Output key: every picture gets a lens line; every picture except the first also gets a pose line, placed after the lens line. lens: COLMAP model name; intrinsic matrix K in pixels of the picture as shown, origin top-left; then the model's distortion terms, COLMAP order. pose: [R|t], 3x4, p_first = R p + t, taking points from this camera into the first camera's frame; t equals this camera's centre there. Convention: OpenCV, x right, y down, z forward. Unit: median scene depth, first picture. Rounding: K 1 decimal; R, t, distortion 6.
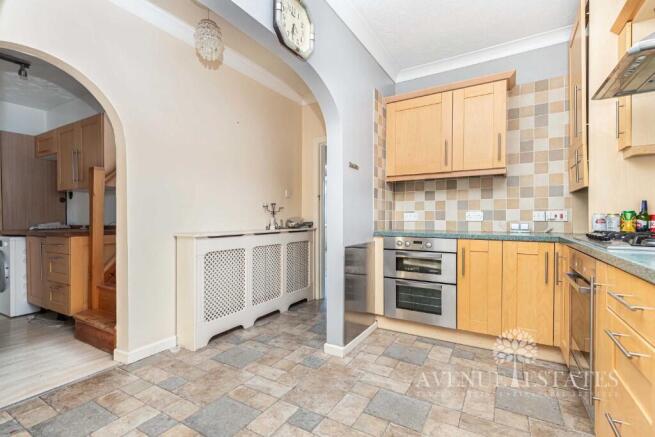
lens RADIAL K [[302.9, 0, 332.4], [0, 302.9, 219.7], [0, 0, 1]] dist [0.026623, 0.000662]
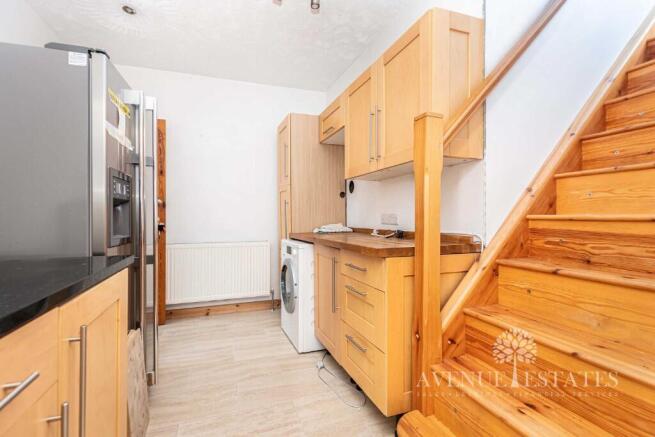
lens RADIAL K [[302.9, 0, 326.6], [0, 302.9, 218.9], [0, 0, 1]] dist [0.026623, 0.000662]
pose [[0.760168, -0.004792, -0.649709, -0.497823], [0.002302, 0.999986, -0.004683, 0.000391], [0.649722, 0.002064, 0.760169, 0.479162]]
